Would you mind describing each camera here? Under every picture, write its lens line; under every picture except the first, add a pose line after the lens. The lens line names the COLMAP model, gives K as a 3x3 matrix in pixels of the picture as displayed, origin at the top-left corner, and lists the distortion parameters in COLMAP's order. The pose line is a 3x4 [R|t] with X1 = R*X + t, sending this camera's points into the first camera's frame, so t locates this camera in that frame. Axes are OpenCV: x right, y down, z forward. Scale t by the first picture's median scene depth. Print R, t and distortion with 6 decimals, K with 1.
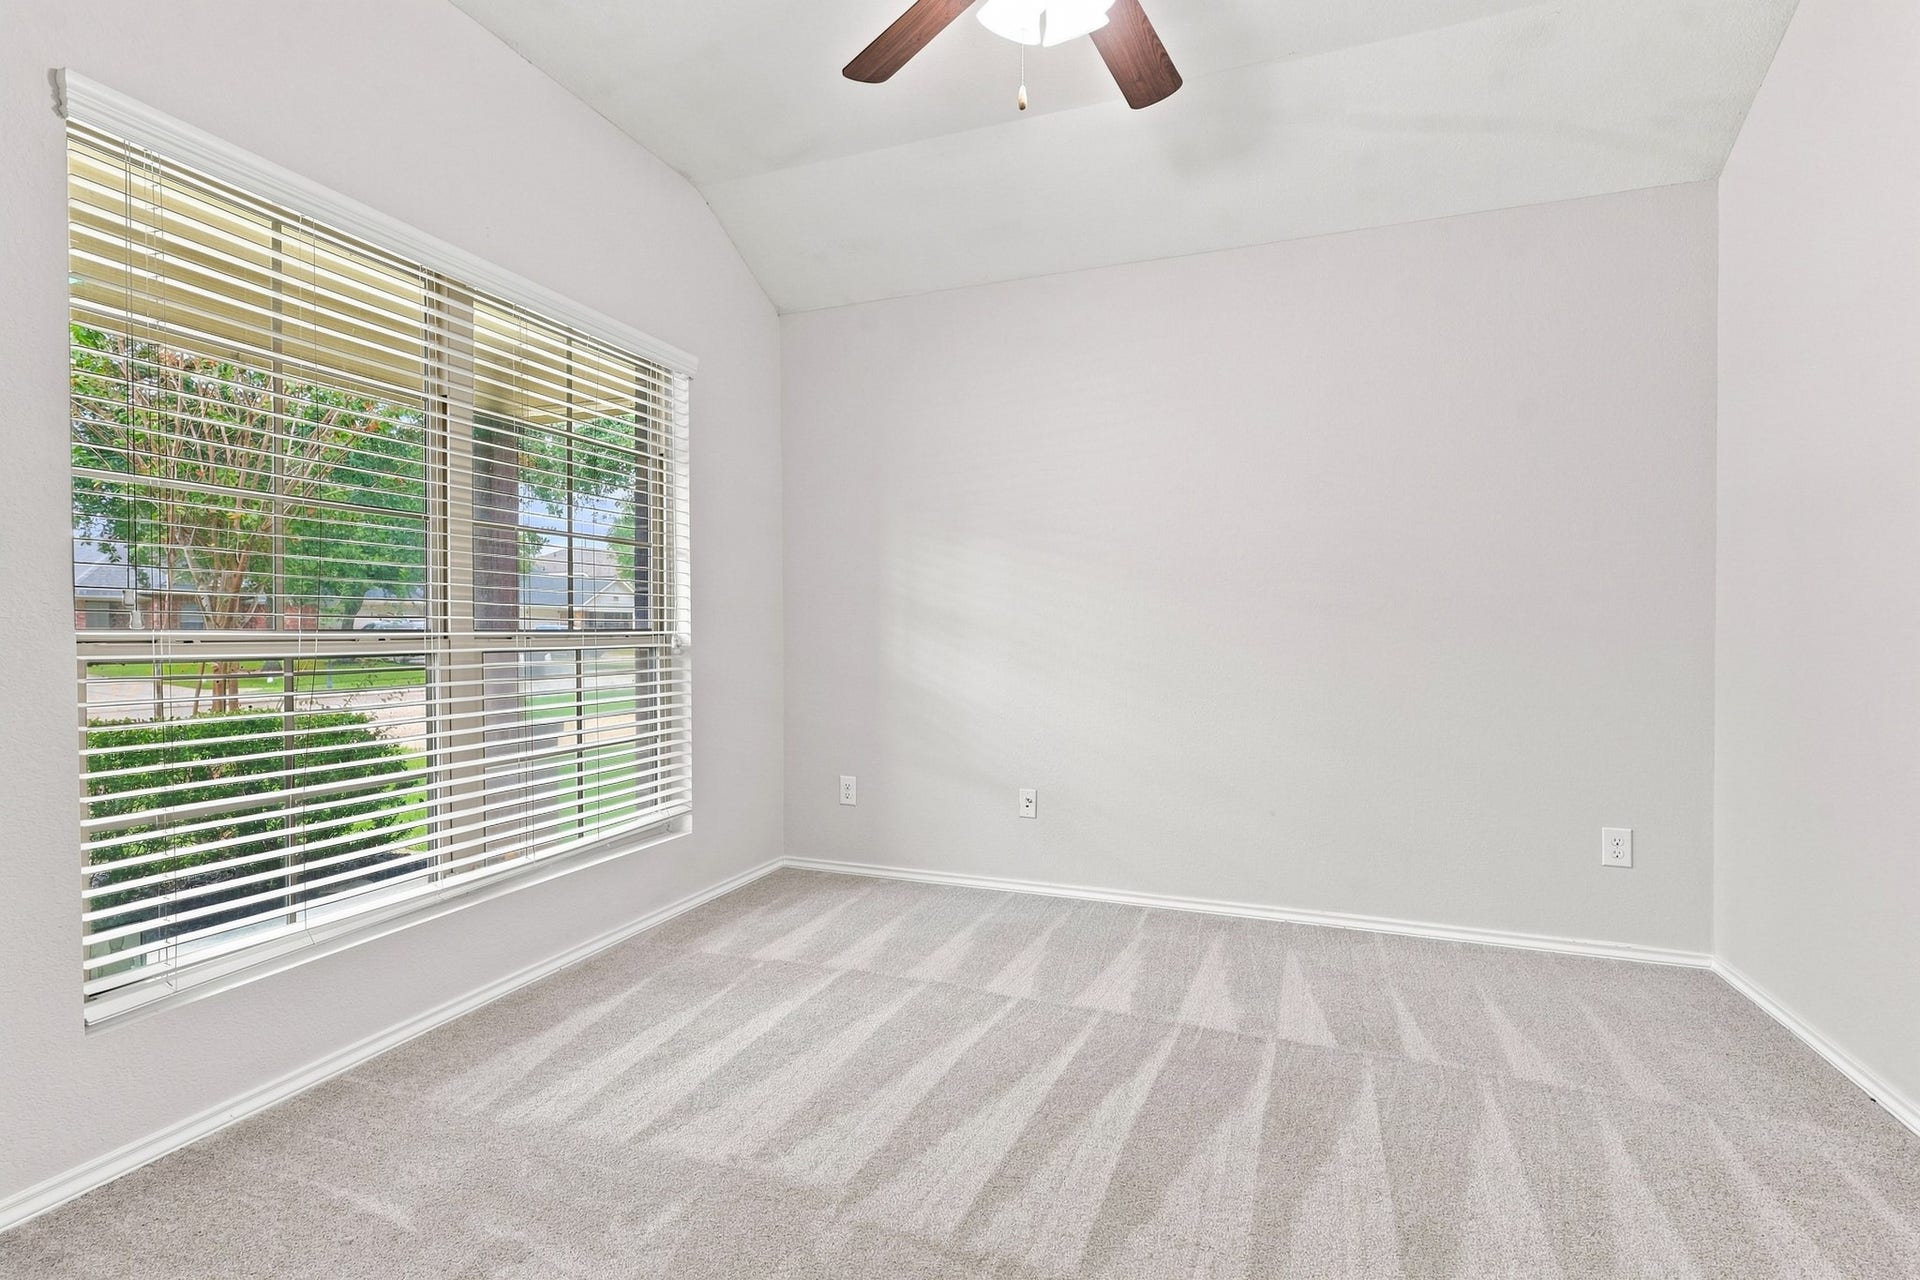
lens RADIAL K [[883.7, 0, 954.8], [0, 883.7, 637.1], [0, 0, 1]] dist [-0.002980, -0.001507]
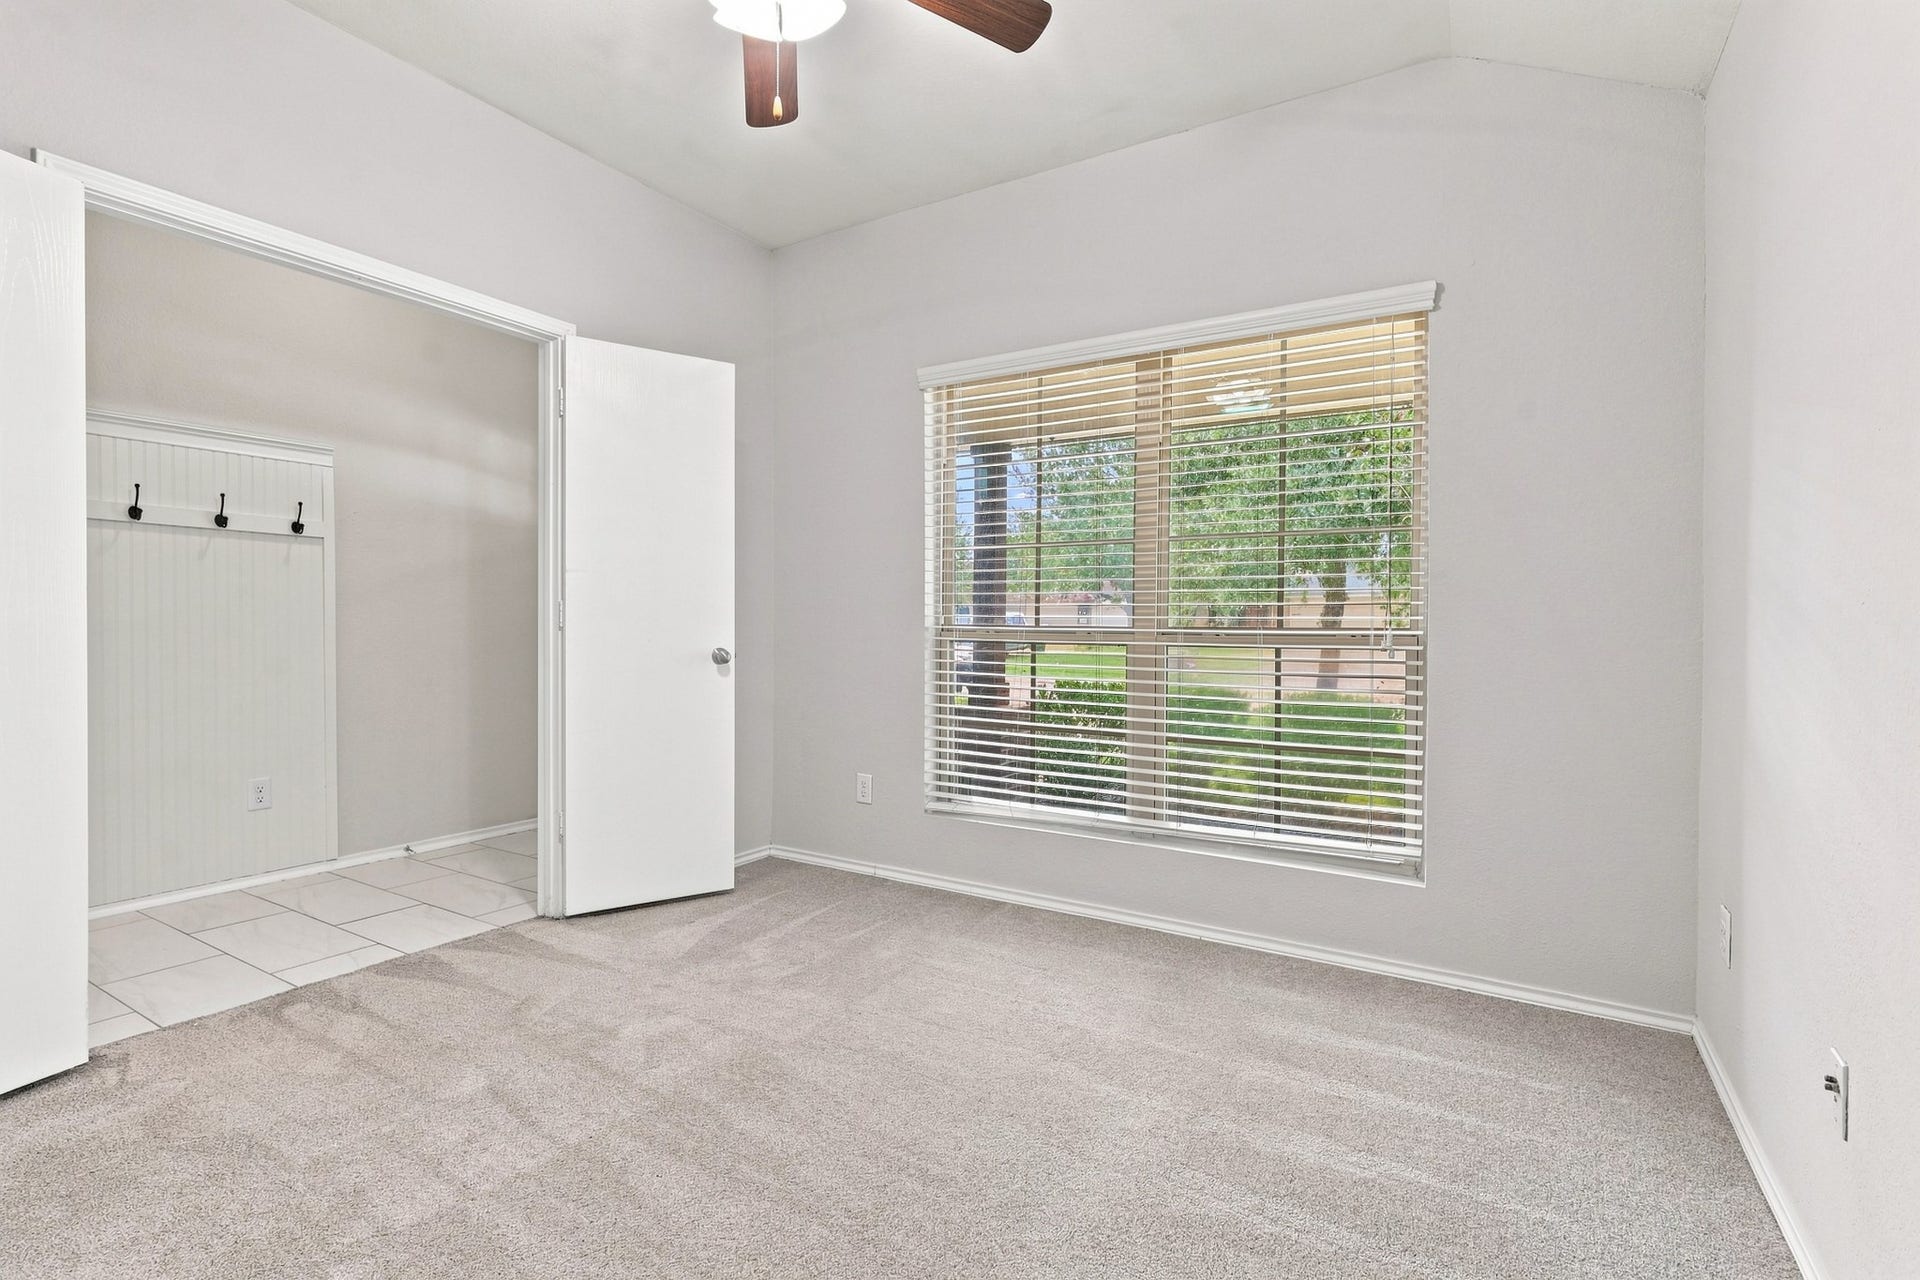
lens RADIAL K [[883.7, 0, 954.8], [0, 883.7, 637.1], [0, 0, 1]] dist [-0.002980, -0.001507]
pose [[-0.188788, 0.020007, -0.981814, 0.613768], [-0.010467, 0.999695, 0.022384, -0.013245], [0.981962, 0.014502, -0.188521, 0.828537]]
